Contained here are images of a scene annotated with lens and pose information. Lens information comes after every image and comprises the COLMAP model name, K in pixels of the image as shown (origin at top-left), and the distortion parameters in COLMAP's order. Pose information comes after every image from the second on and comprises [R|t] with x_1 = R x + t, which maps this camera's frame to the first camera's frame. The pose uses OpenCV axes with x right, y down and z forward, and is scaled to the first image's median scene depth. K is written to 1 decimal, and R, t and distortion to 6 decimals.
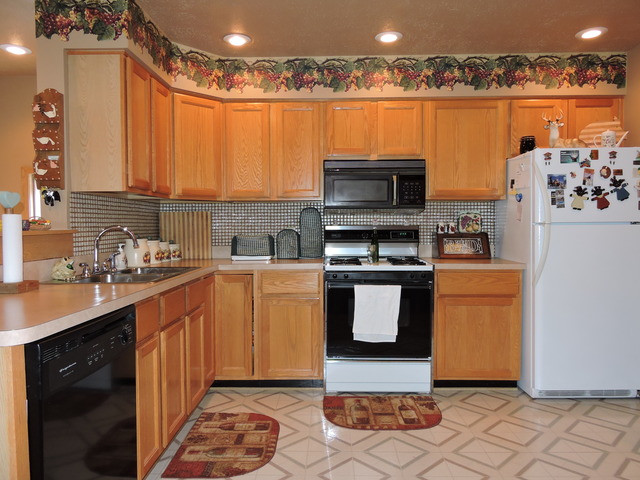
lens RADIAL K [[455.4, 0, 320.0], [0, 455.4, 240.0], [0, 0, 1]] dist [-0.003440, -0.000702]
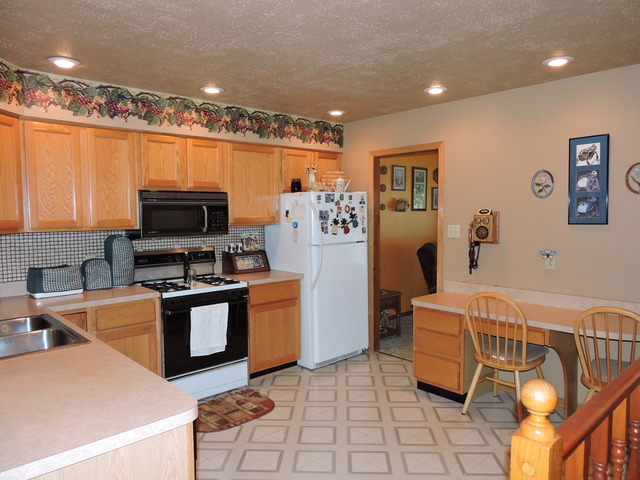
lens RADIAL K [[455.4, 0, 320.0], [0, 455.4, 240.0], [0, 0, 1]] dist [-0.003440, -0.000702]
pose [[0.724207, -0.044500, 0.688145, -0.432621], [0.027524, 0.998986, 0.035634, -0.093498], [-0.689033, -0.006865, 0.724698, -0.025163]]
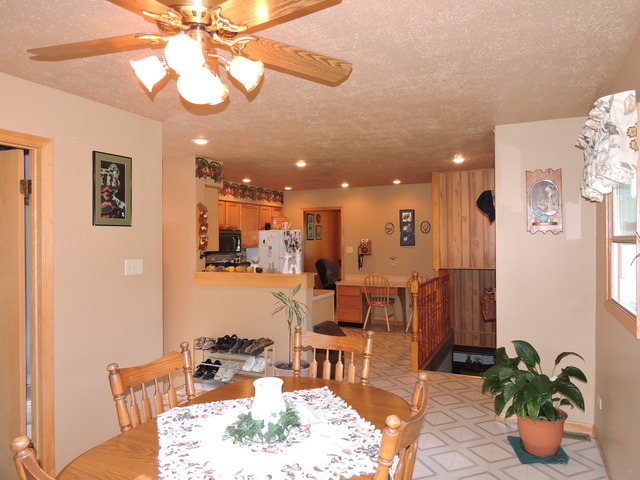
lens RADIAL K [[455.4, 0, 320.0], [0, 455.4, 240.0], [0, 0, 1]] dist [-0.003440, -0.000702]
pose [[0.396714, 0.001057, 0.917941, -1.727090], [0.036039, 0.999210, -0.016726, -0.082131], [-0.917234, 0.039717, 0.396363, -0.239694]]
